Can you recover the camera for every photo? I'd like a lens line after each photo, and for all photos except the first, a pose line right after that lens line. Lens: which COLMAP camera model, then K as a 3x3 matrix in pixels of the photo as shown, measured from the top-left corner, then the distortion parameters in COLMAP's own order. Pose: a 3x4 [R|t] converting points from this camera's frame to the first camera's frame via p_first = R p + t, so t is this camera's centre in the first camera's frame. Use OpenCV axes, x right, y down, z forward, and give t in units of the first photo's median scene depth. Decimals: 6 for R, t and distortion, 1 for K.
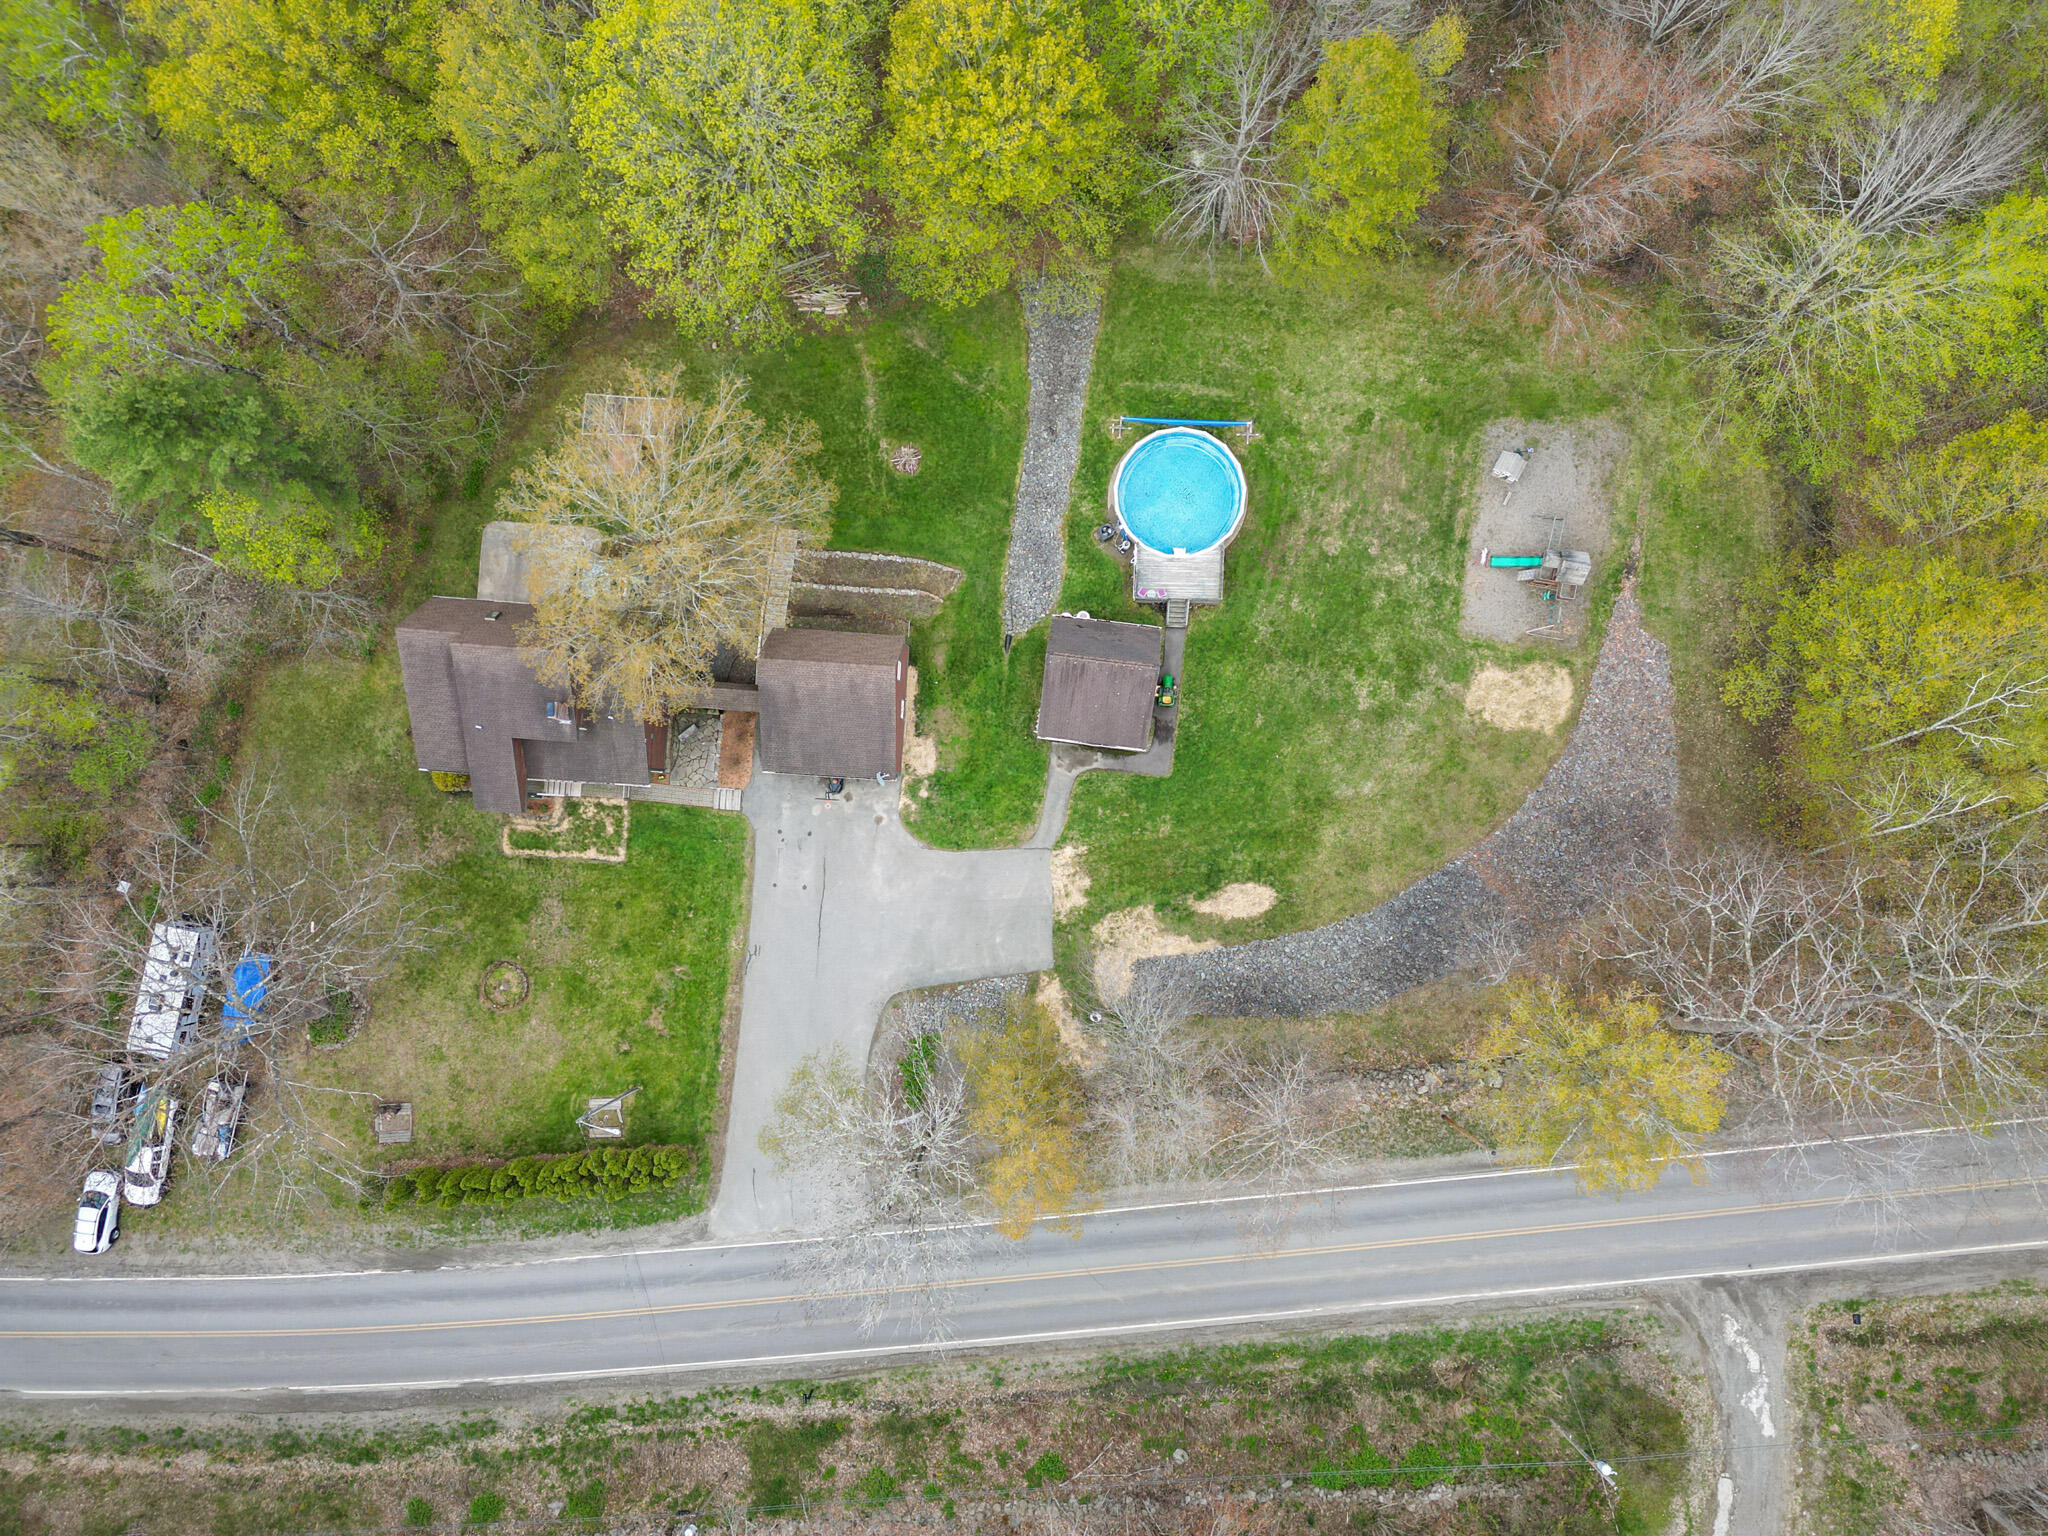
lens RADIAL K [[1406.7, 0, 1030.1], [0, 1406.7, 762.1], [0, 0, 1]] dist [0.063490, -0.062374]
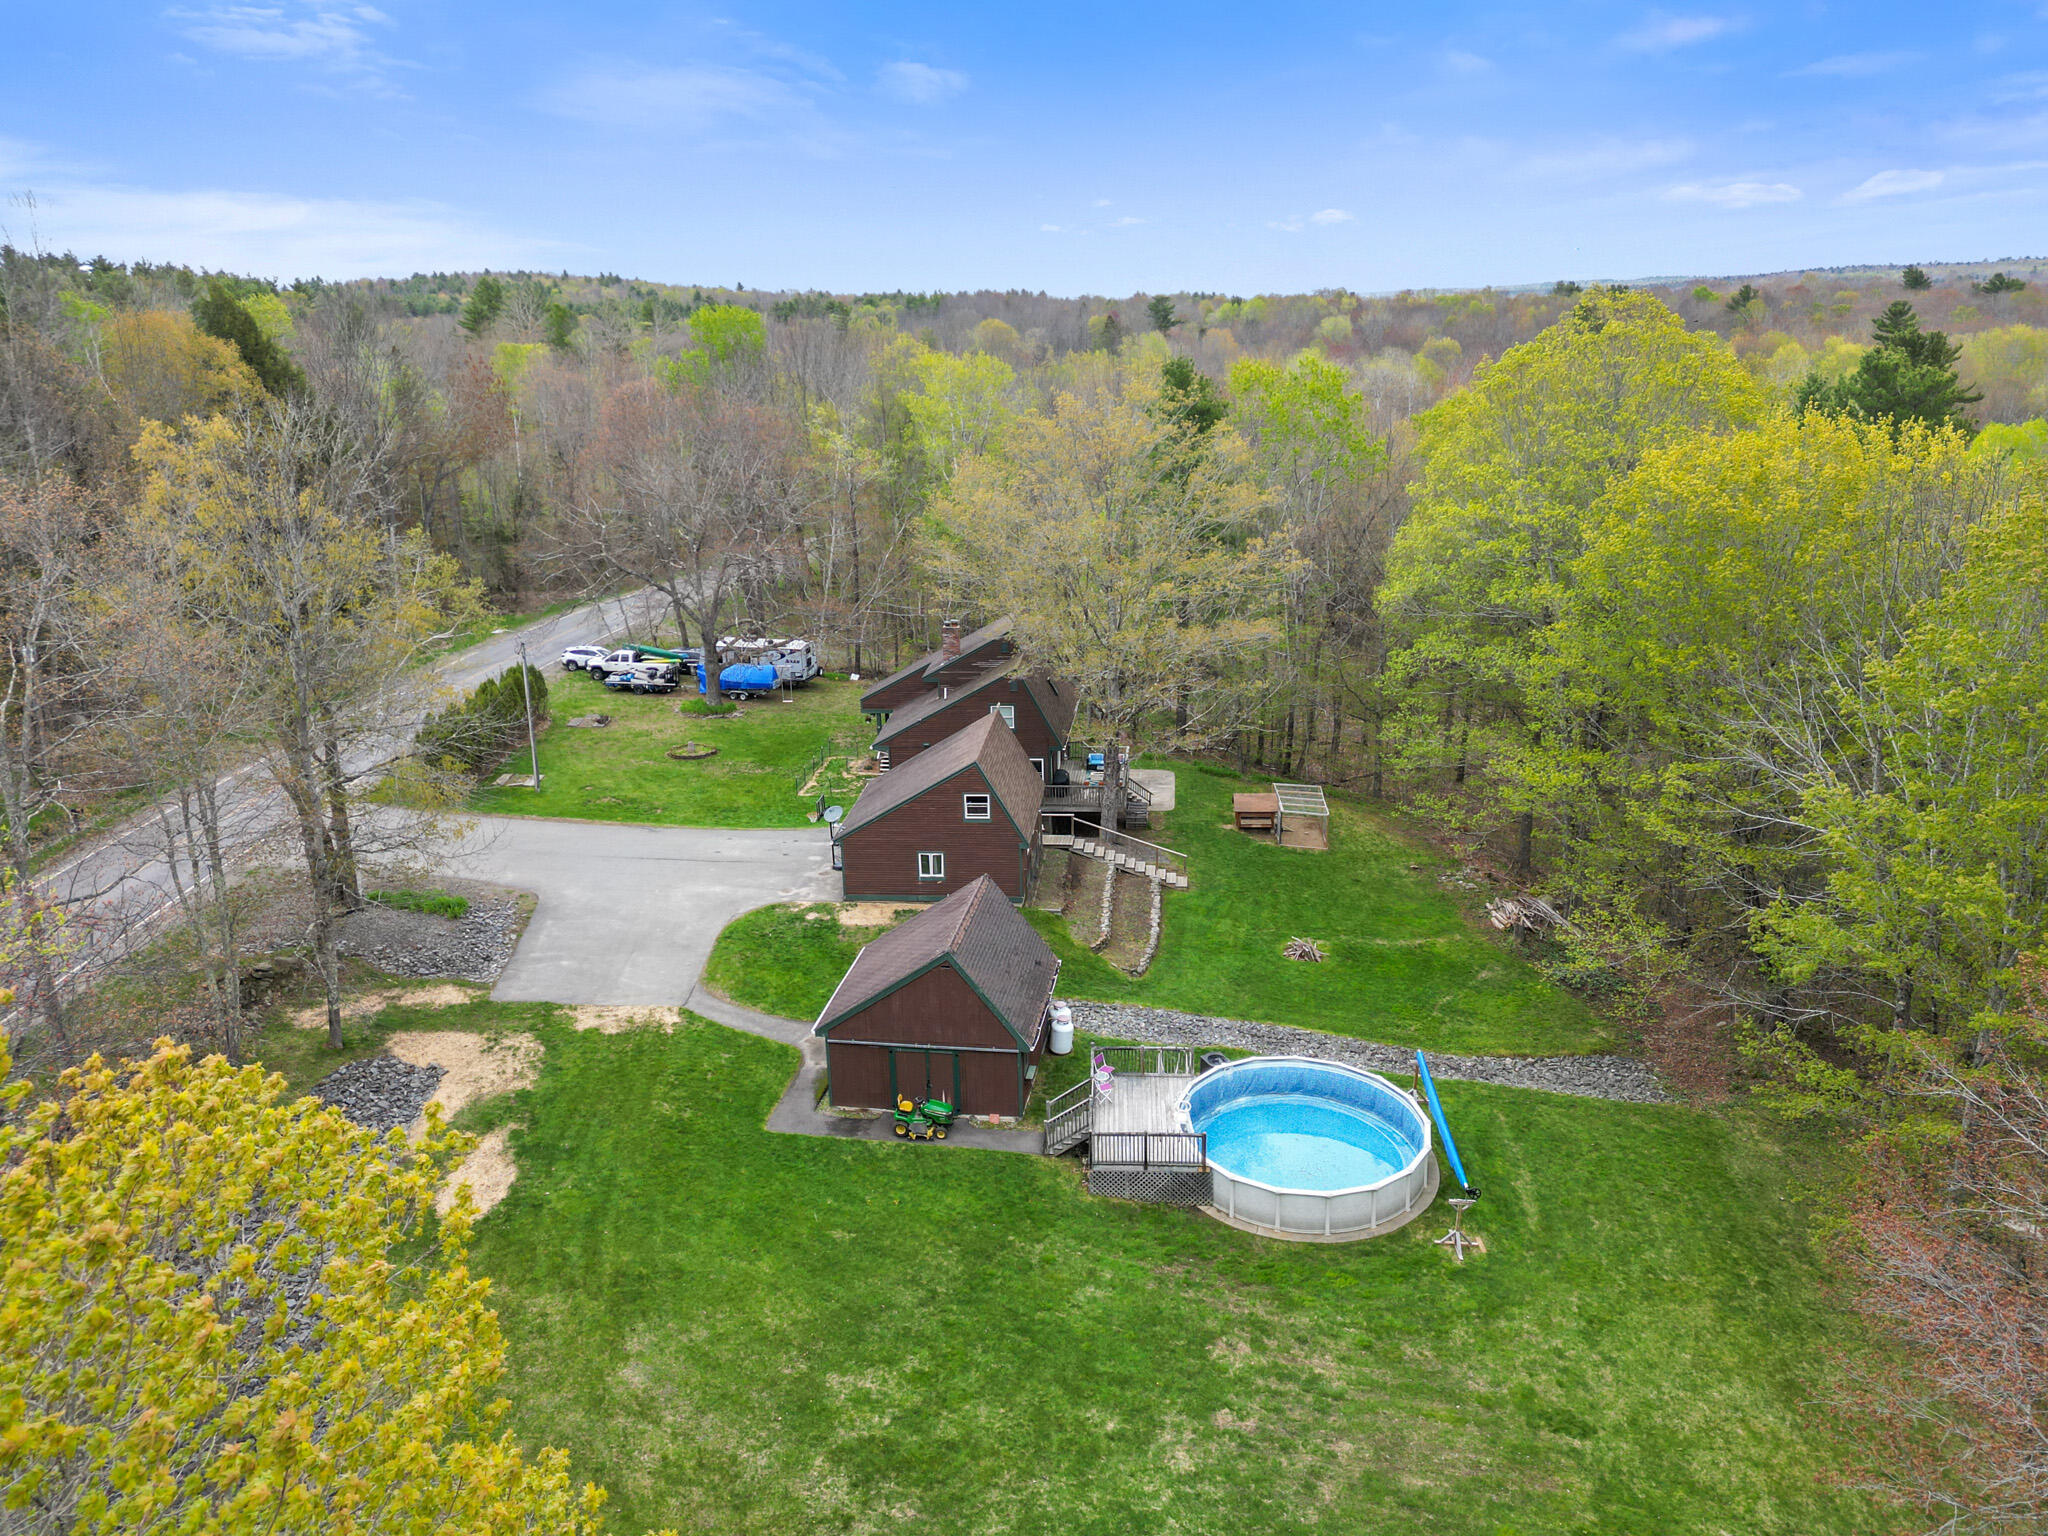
lens RADIAL K [[1406.7, 0, 1030.1], [0, 1406.7, 762.1], [0, 0, 1]] dist [0.063490, -0.062374]
pose [[-0.024923, 0.371085, -0.928265, 0.546303], [-0.998496, 0.036110, 0.041244, -0.118808], [0.048825, 0.927897, 0.369627, 0.685553]]
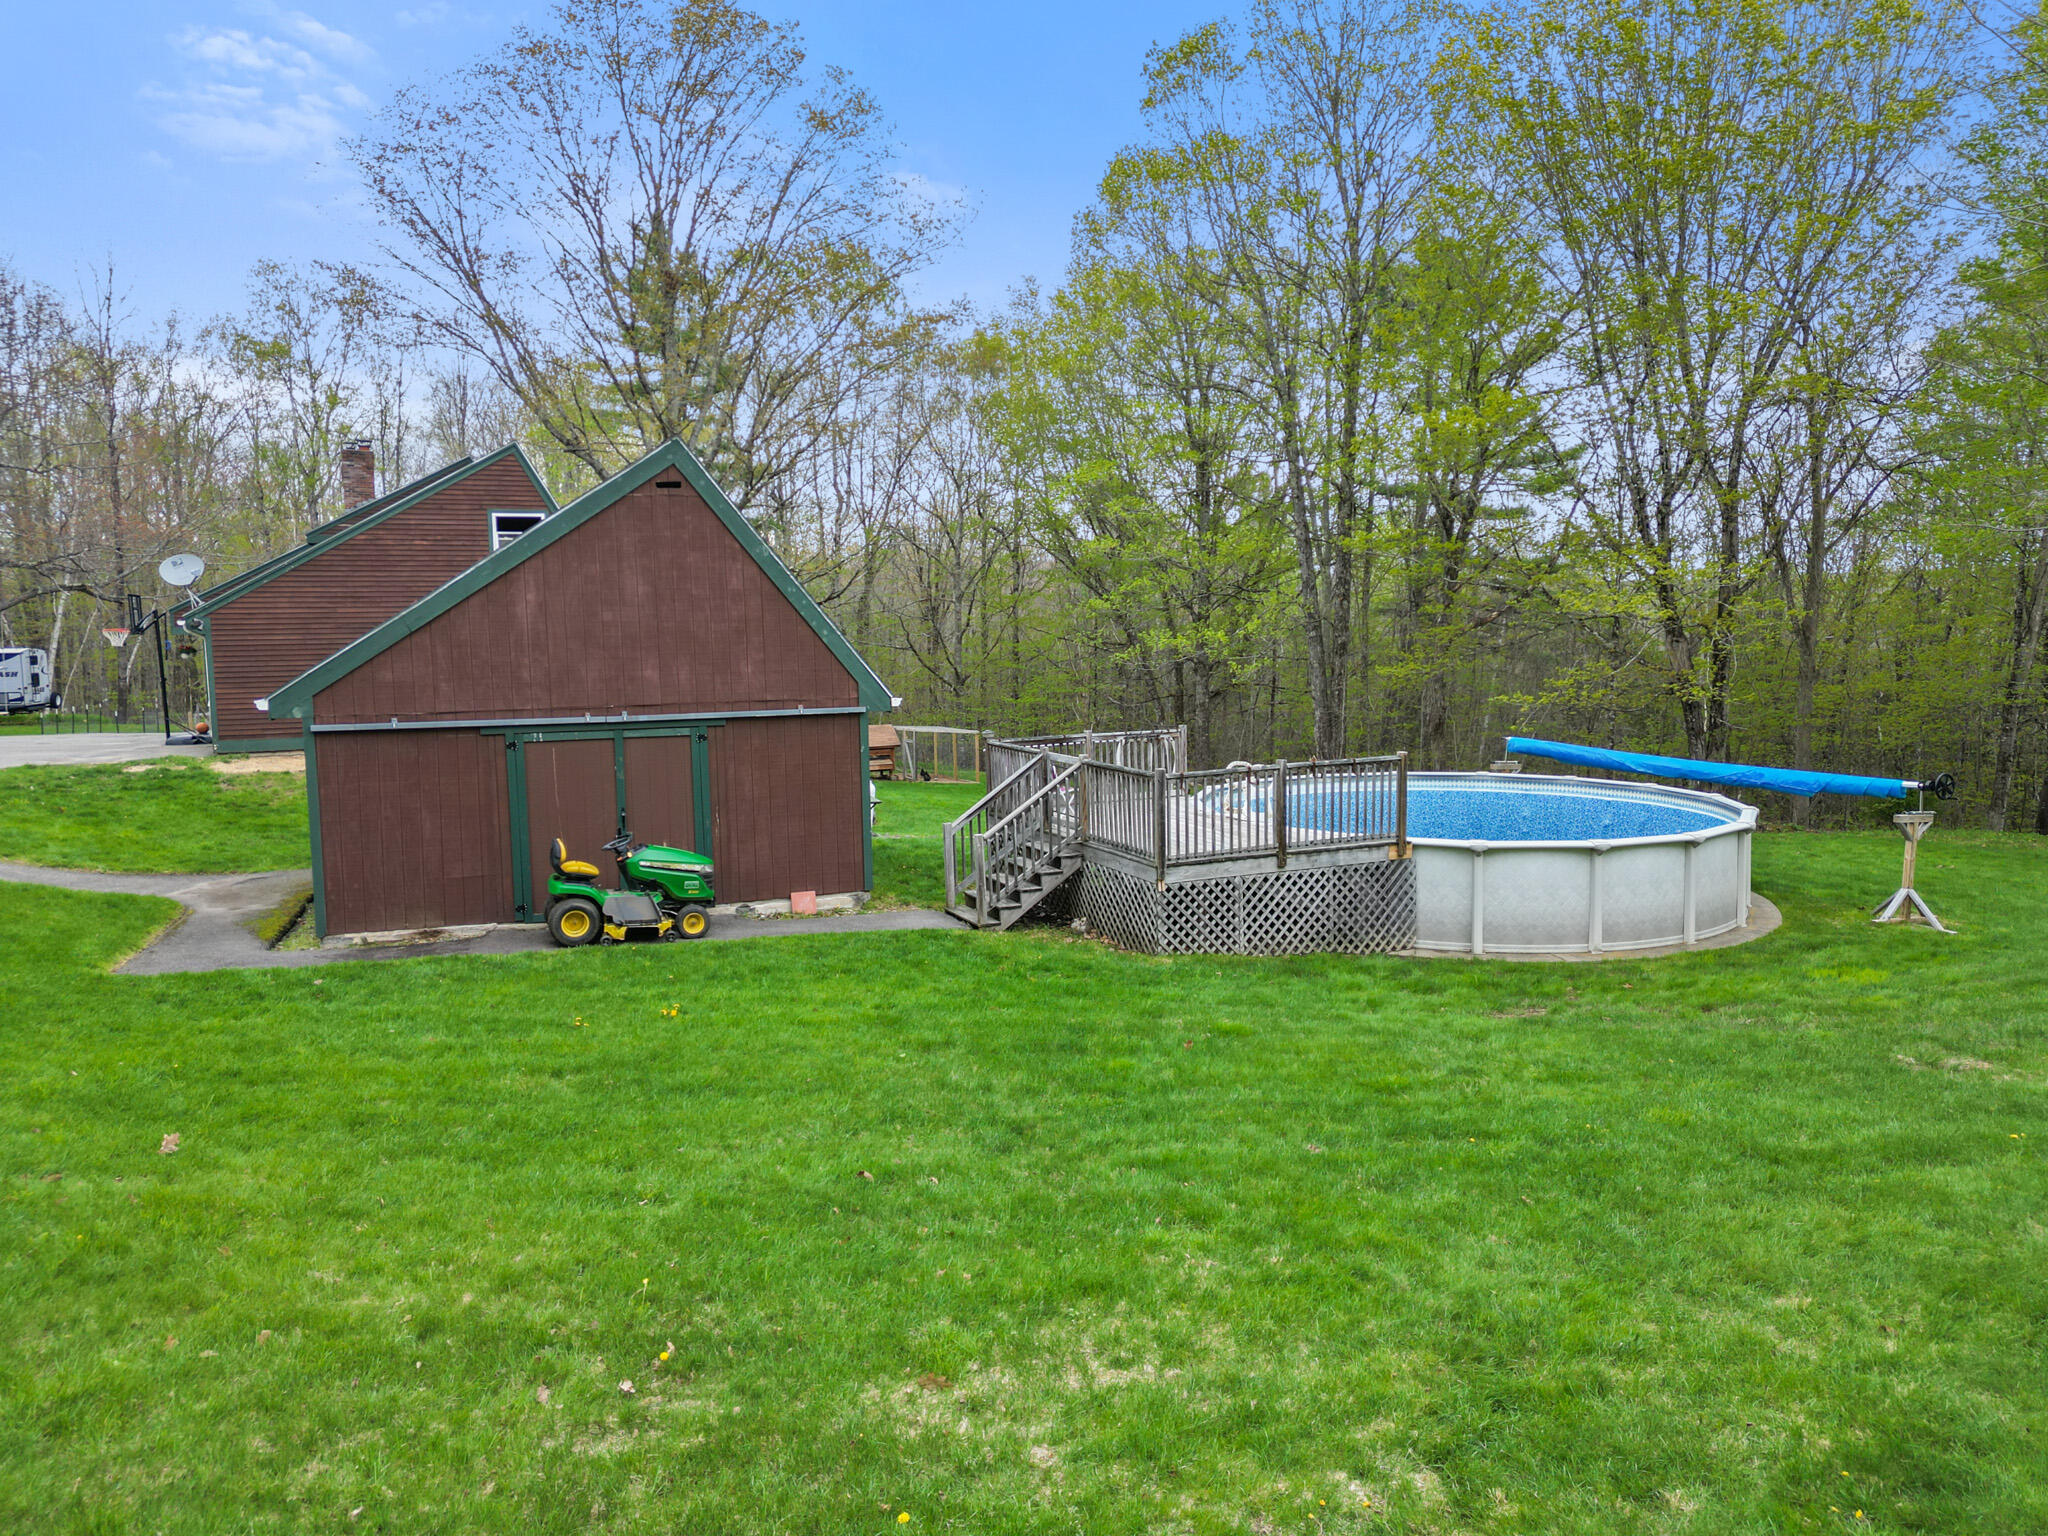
lens RADIAL K [[1406.7, 0, 1030.1], [0, 1406.7, 762.1], [0, 0, 1]] dist [0.063490, -0.062374]
pose [[0.448132, 0.148905, -0.881479, 0.295775], [-0.893940, 0.082392, -0.440549, -0.017280], [0.007027, 0.985413, 0.170035, 0.953118]]
